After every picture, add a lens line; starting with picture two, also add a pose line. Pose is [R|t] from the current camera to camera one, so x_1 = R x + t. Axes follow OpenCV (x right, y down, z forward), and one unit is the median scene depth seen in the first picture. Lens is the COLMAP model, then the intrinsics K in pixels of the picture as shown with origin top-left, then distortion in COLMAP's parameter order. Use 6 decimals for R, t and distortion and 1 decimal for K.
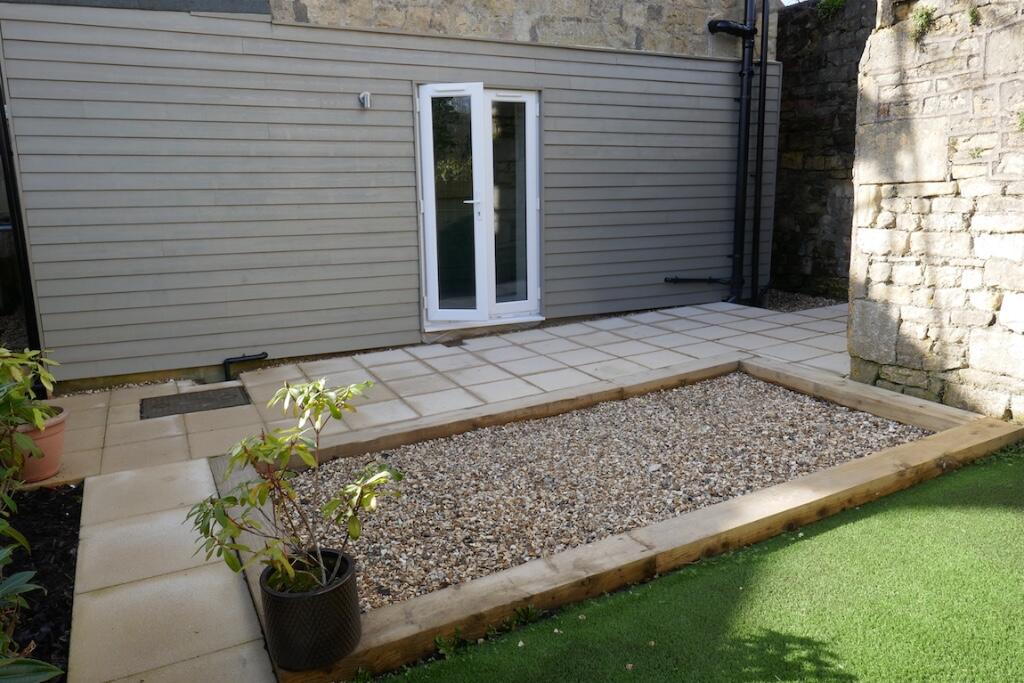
lens RADIAL K [[732.3, 0, 502.0], [0, 732.3, 348.6], [0, 0, 1]] dist [-0.018414, 0.004493]
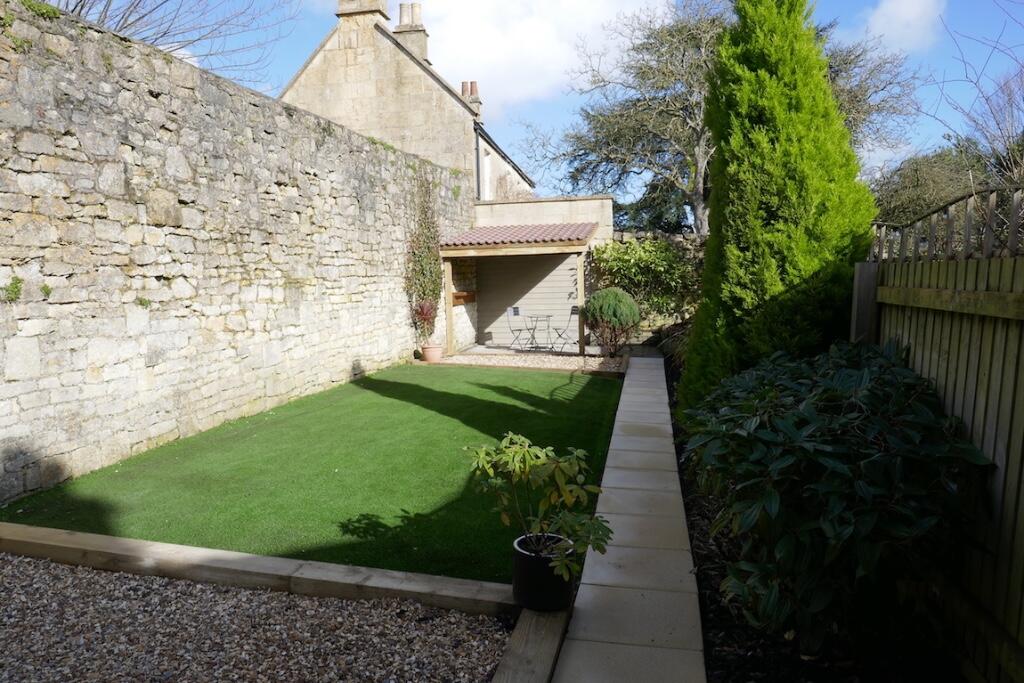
lens RADIAL K [[732.3, 0, 508.0], [0, 732.3, 345.0], [0, 0, 1]] dist [-0.018414, 0.004493]
pose [[-0.775305, -0.028173, 0.630958, -0.633108], [0.163624, 0.955938, 0.243741, -0.258889], [-0.610023, 0.292214, -0.736534, 1.118051]]
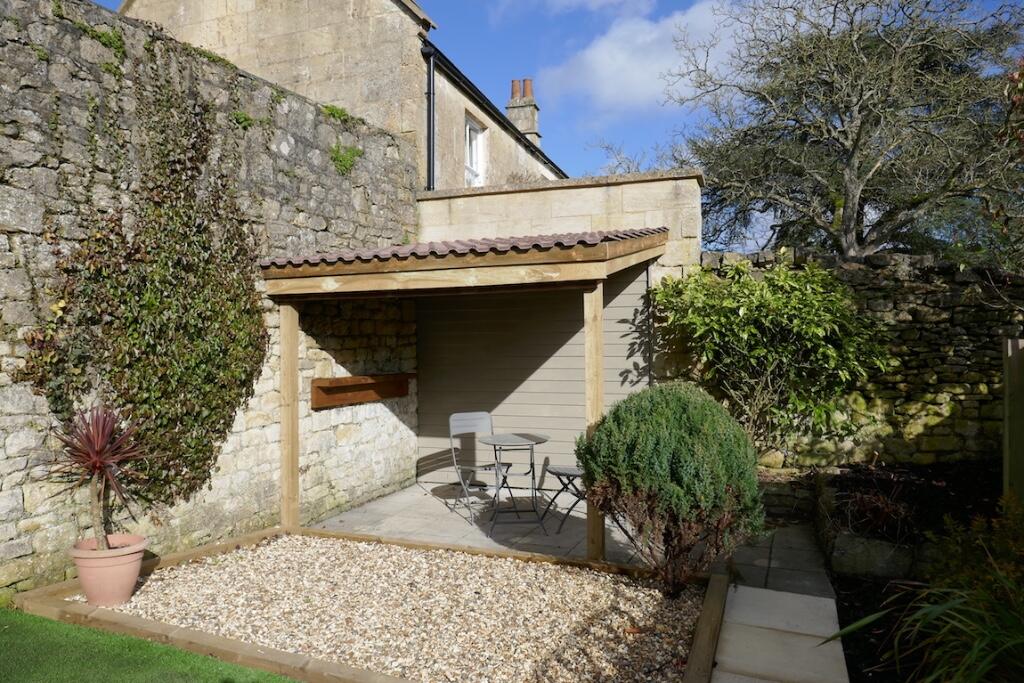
lens RADIAL K [[732.3, 0, 505.5], [0, 732.3, 343.5], [0, 0, 1]] dist [-0.018414, 0.004493]
pose [[-0.662942, 0.018611, 0.748440, 0.352585], [0.168622, 0.977717, 0.125048, 0.105456], [-0.729435, 0.209103, -0.651307, -0.635126]]
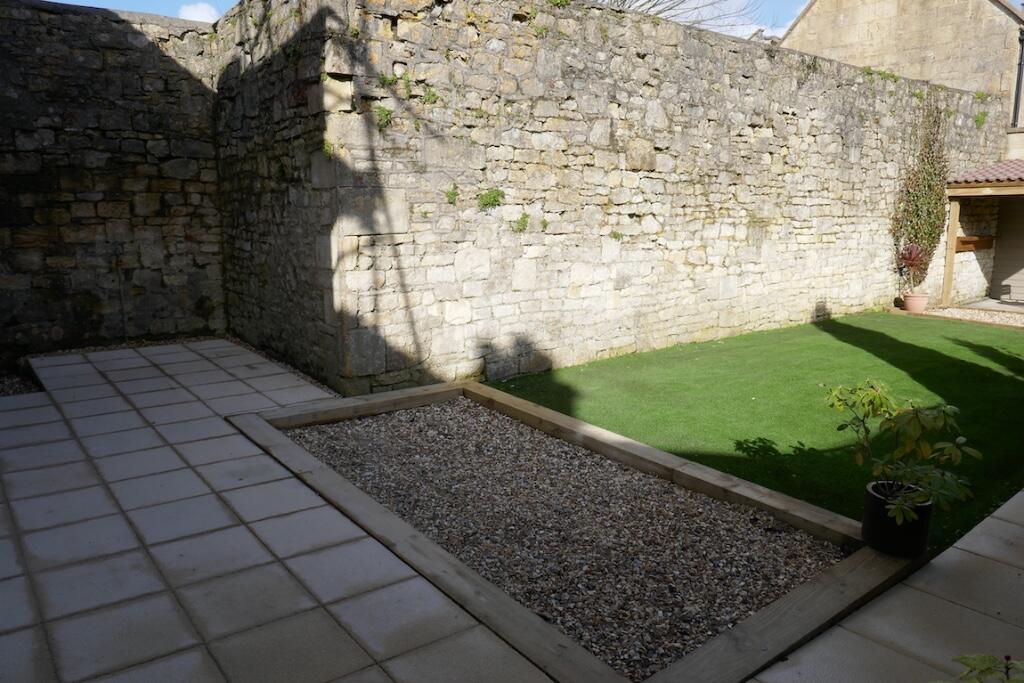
lens RADIAL K [[732.3, 0, 511.0], [0, 732.3, 349.1], [0, 0, 1]] dist [-0.018414, 0.004493]
pose [[-0.216267, -0.157996, 0.963465, -0.831288], [0.209168, 0.956409, 0.203790, -0.255652], [-0.953665, 0.245600, -0.173792, 1.080550]]
